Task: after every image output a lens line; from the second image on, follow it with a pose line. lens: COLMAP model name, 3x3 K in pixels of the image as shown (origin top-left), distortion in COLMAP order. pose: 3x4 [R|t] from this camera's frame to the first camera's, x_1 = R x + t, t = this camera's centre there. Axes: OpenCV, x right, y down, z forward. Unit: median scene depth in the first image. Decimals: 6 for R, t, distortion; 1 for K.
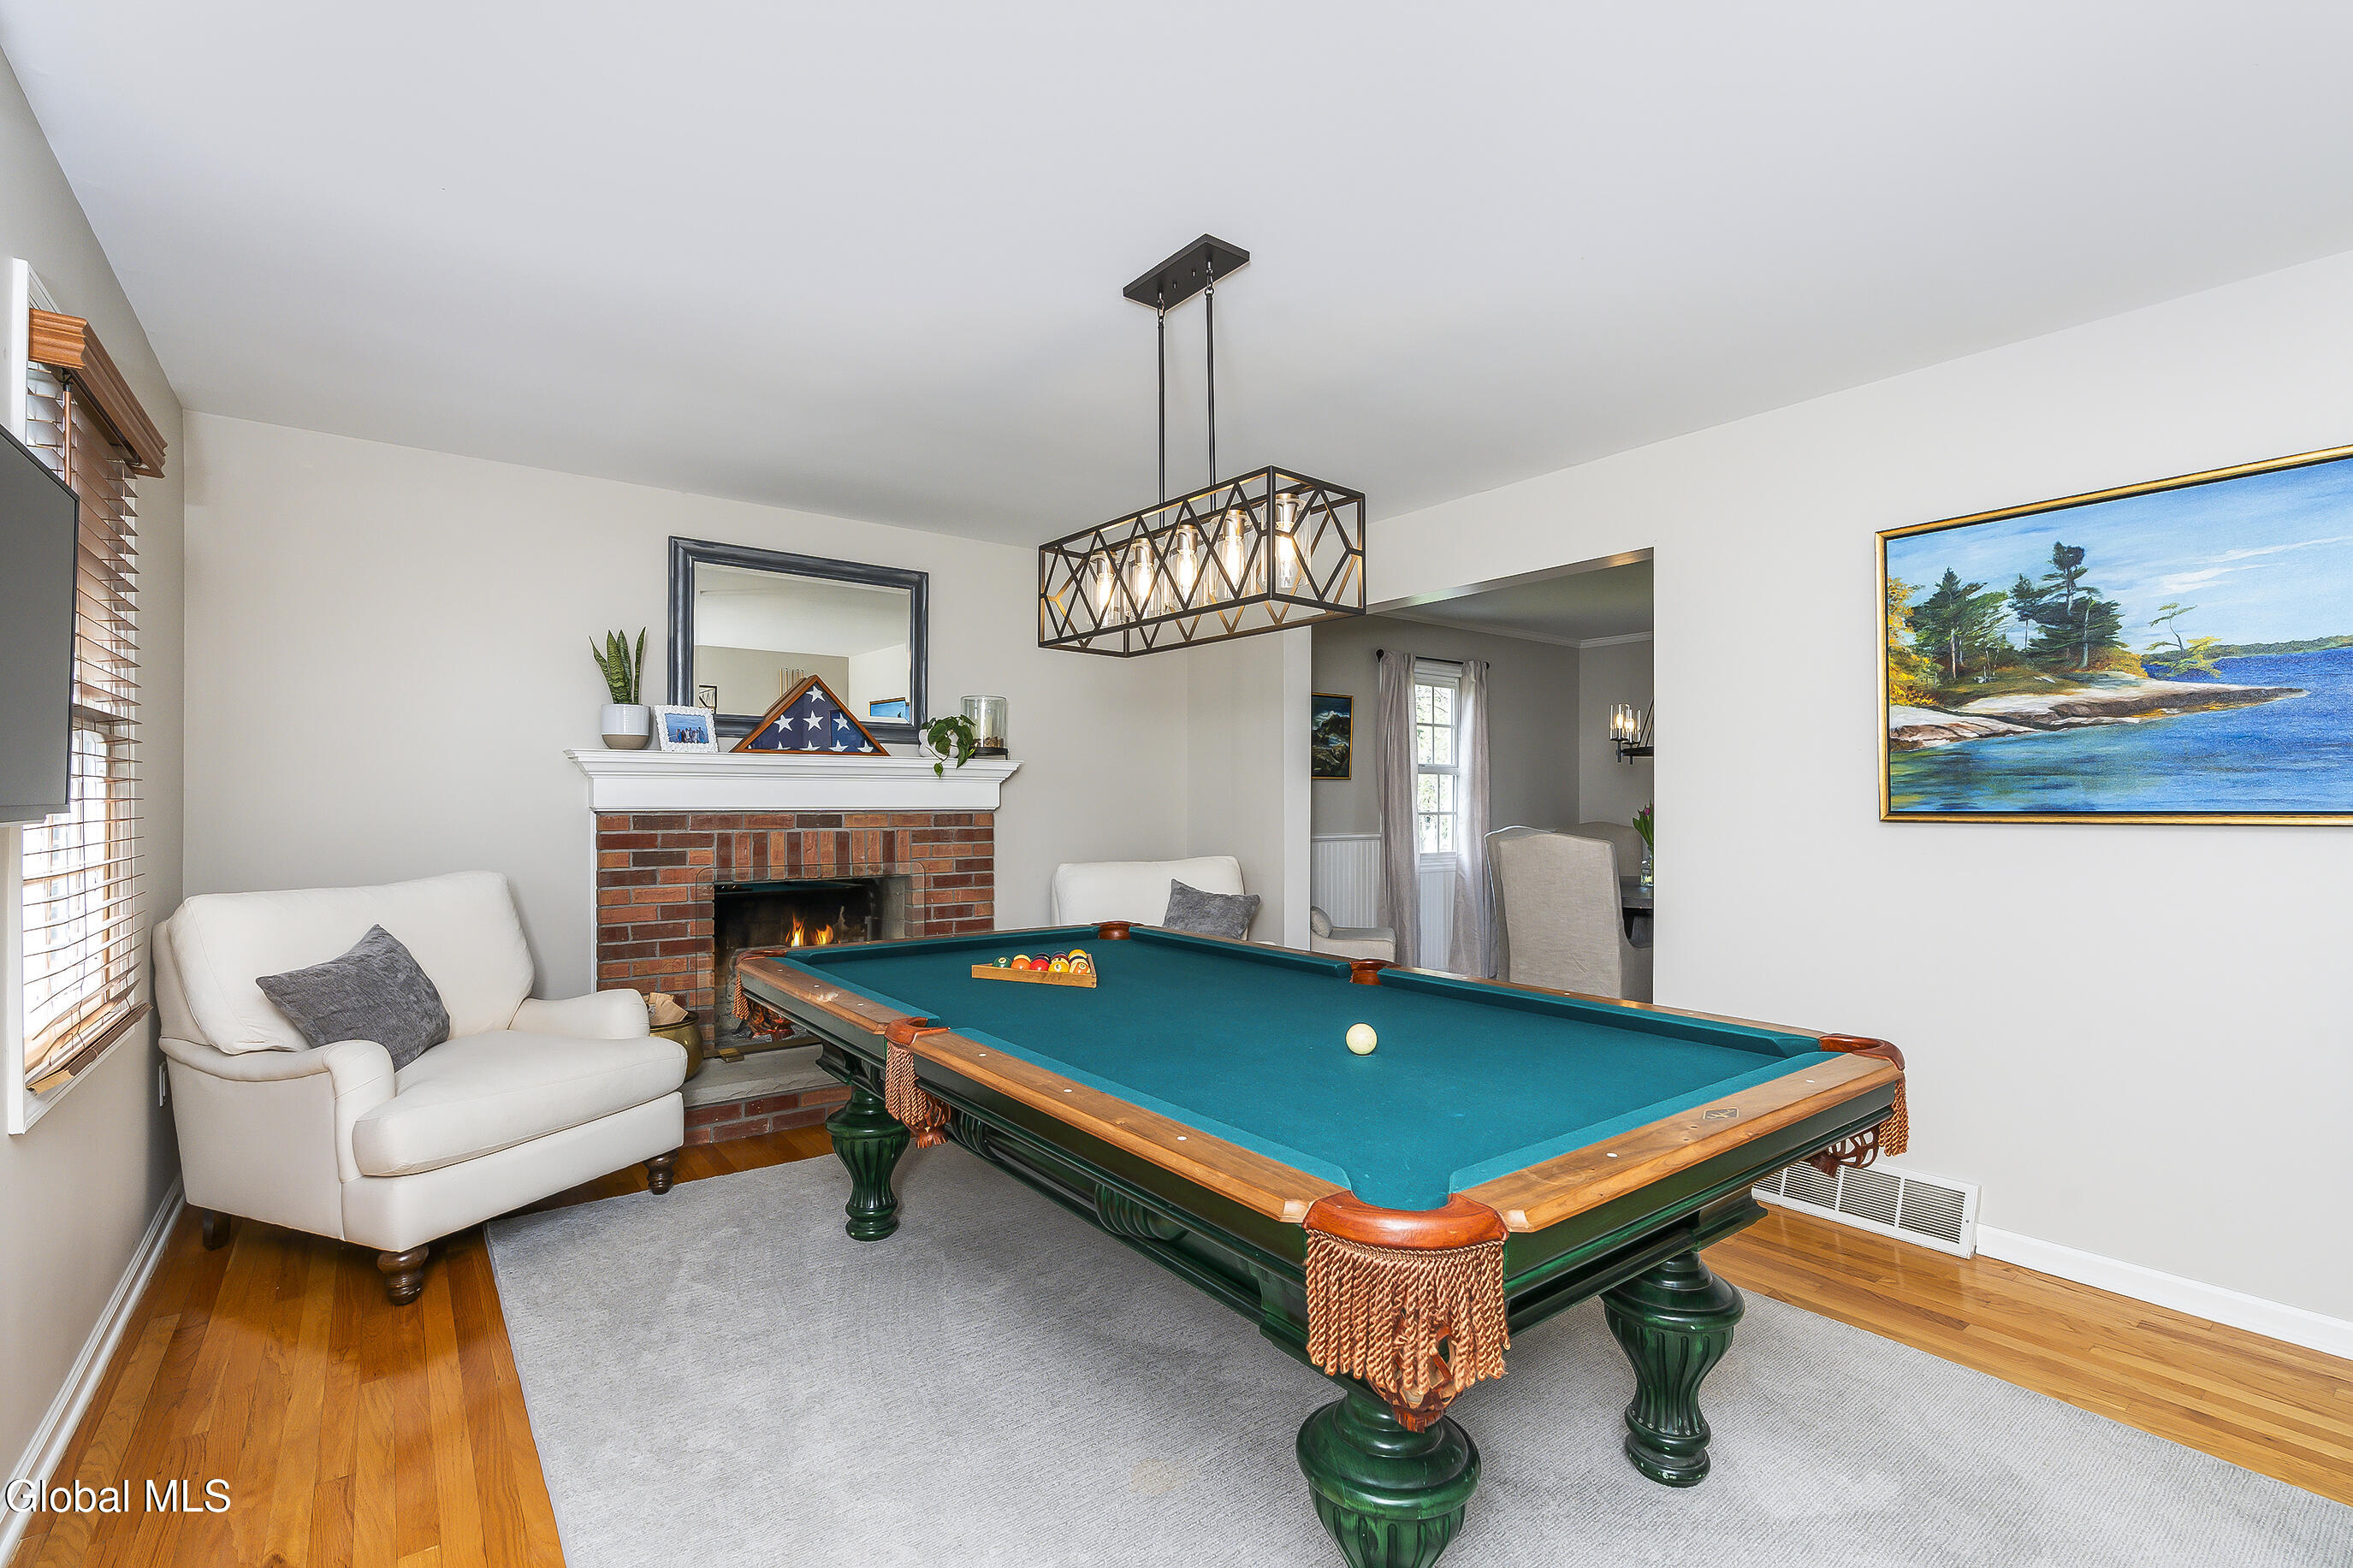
lens RADIAL K [[1050.6, 0, 1176.5], [0, 1050.6, 784.0], [0, 0, 1]] dist [-0.000035, -0.000006]
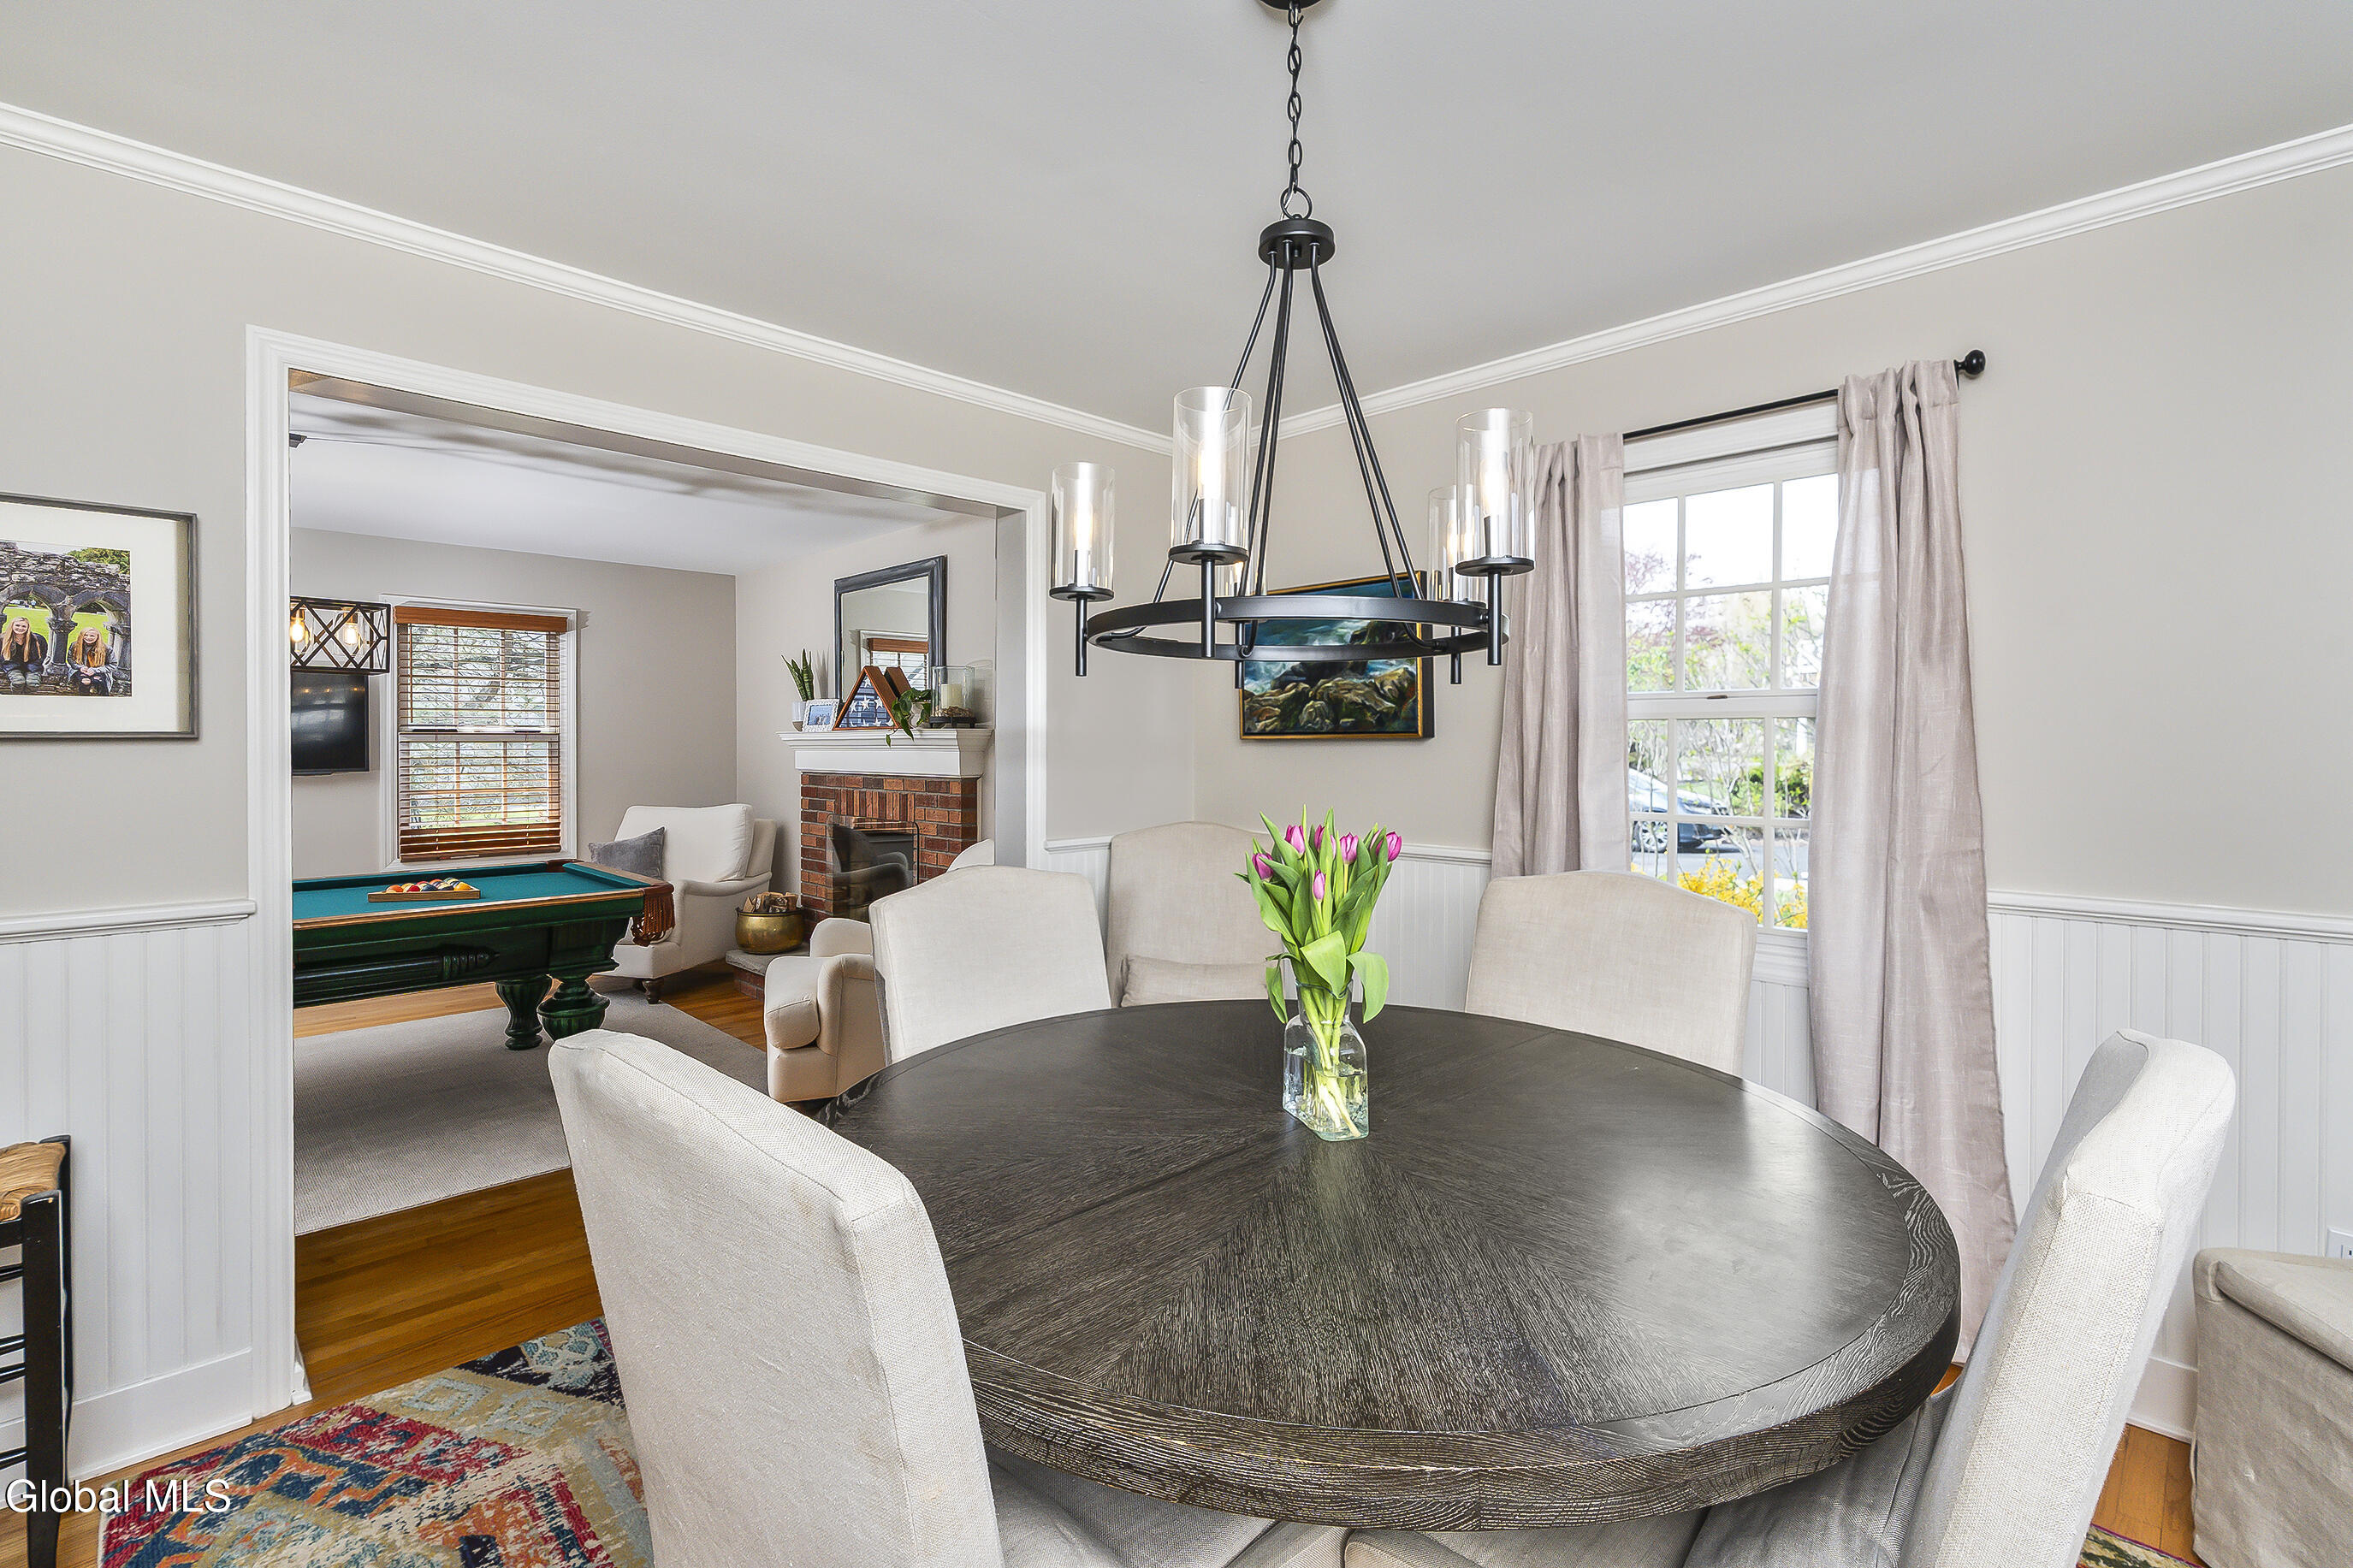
lens RADIAL K [[1068.7, 0, 1175.3], [0, 1068.7, 750.3], [0, 0, 1]] dist [-0.000176, -0.000018]
pose [[0.148562, 0.003217, -0.988898, 0.959596], [0.016527, 0.999847, 0.005735, -0.004692], [0.988765, -0.017196, 0.148486, 1.167046]]
